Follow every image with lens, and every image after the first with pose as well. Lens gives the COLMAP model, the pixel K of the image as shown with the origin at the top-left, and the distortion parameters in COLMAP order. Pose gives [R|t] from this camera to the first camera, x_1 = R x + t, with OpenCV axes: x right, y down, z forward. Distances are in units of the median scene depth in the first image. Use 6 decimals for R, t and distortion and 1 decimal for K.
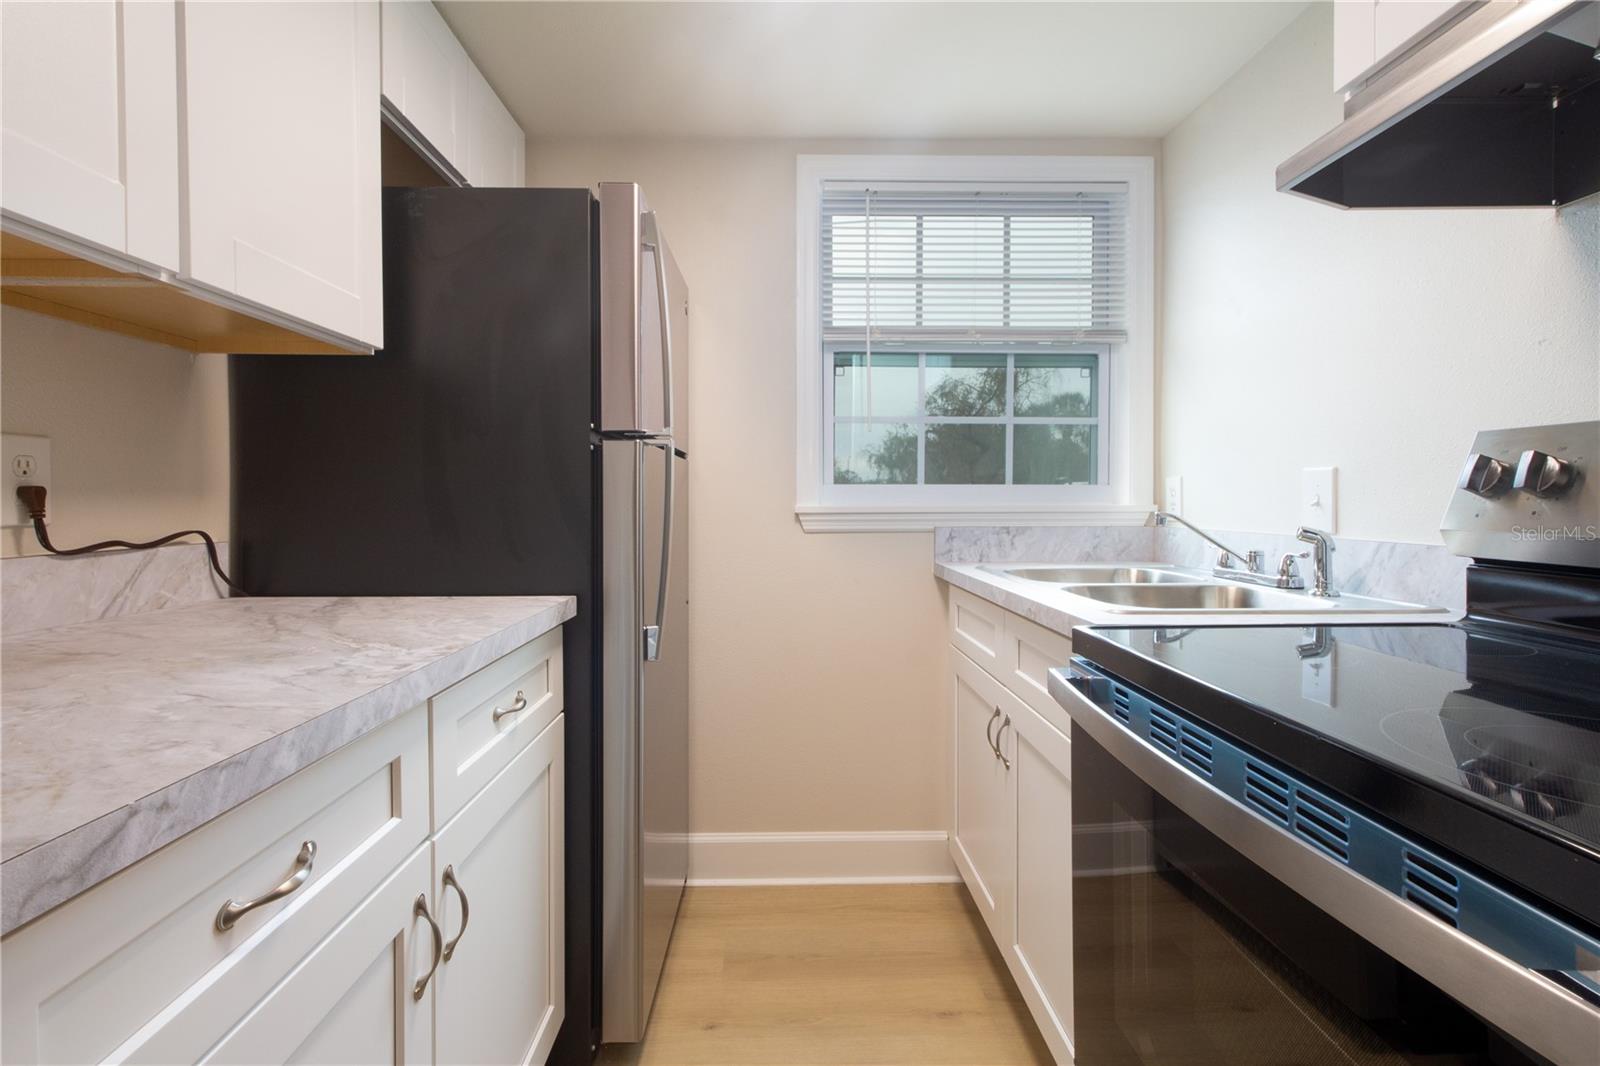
lens RADIAL K [[735.8, 0, 803.1], [0, 735.8, 504.6], [0, 0, 1]] dist [0.009654, -0.000133]
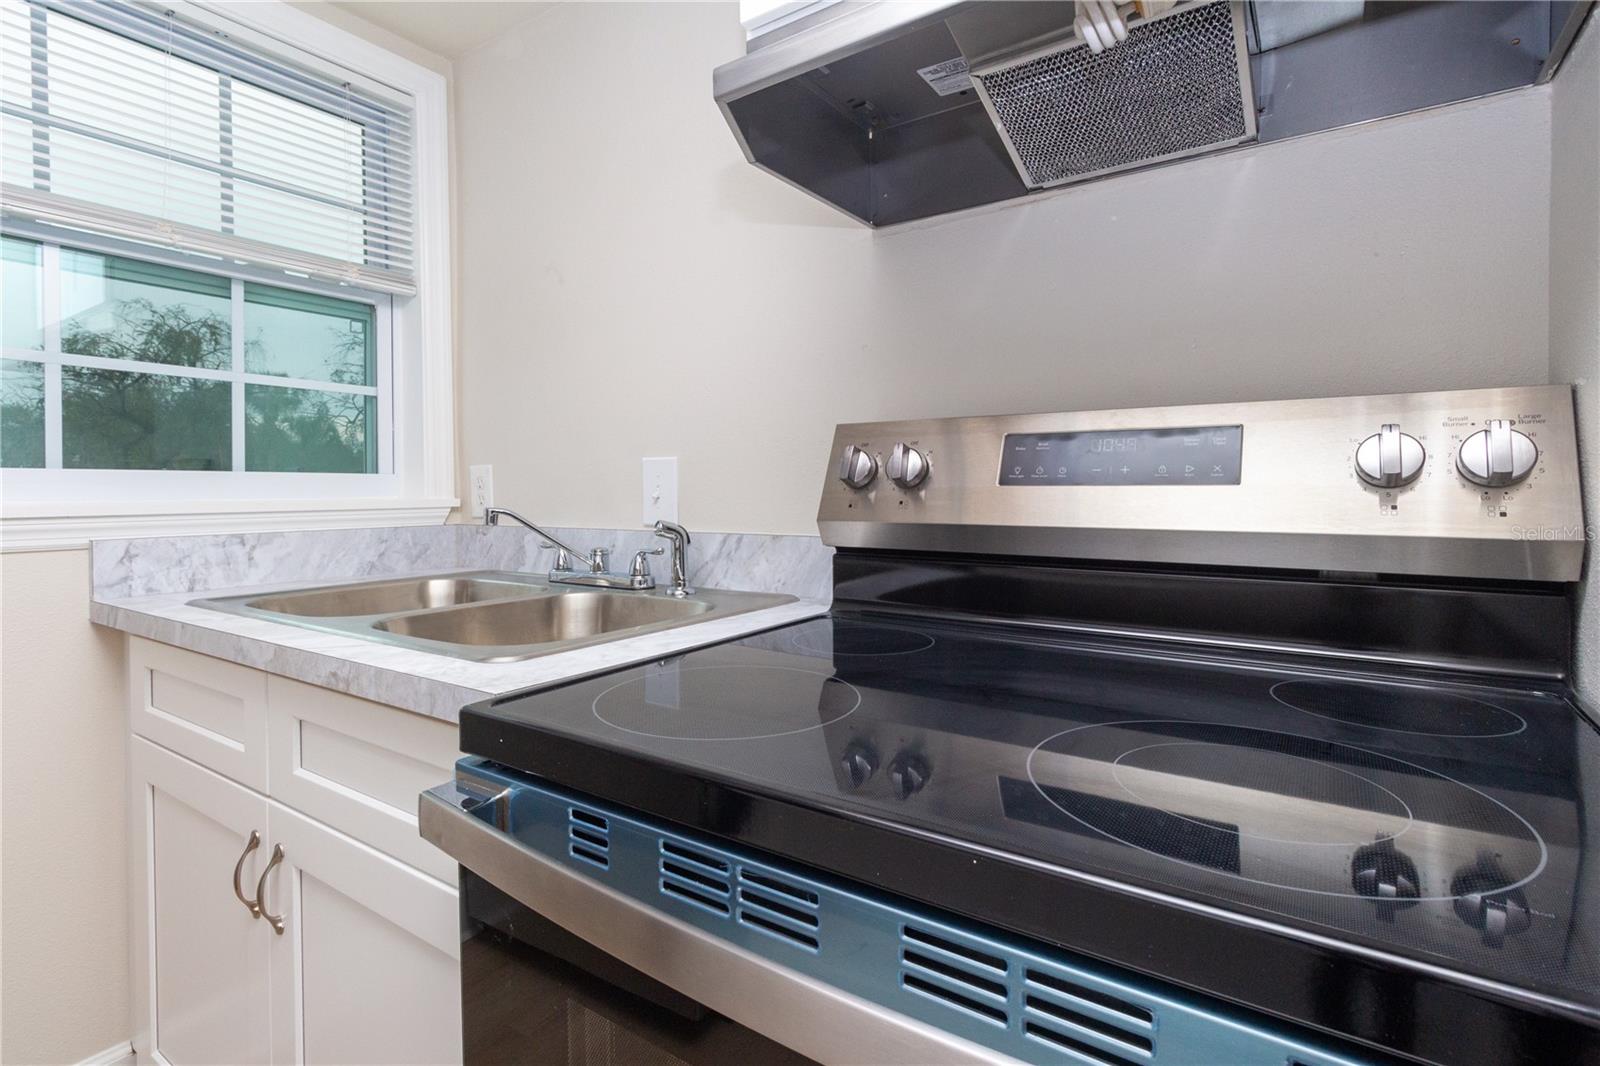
lens RADIAL K [[735.8, 0, 803.1], [0, 735.8, 504.6], [0, 0, 1]] dist [0.009654, -0.000133]
pose [[0.573047, -0.018359, 0.819317, 0.026351], [0.011676, 0.999830, 0.014238, -0.000772], [-0.819439, 0.001408, 0.573165, 0.271092]]
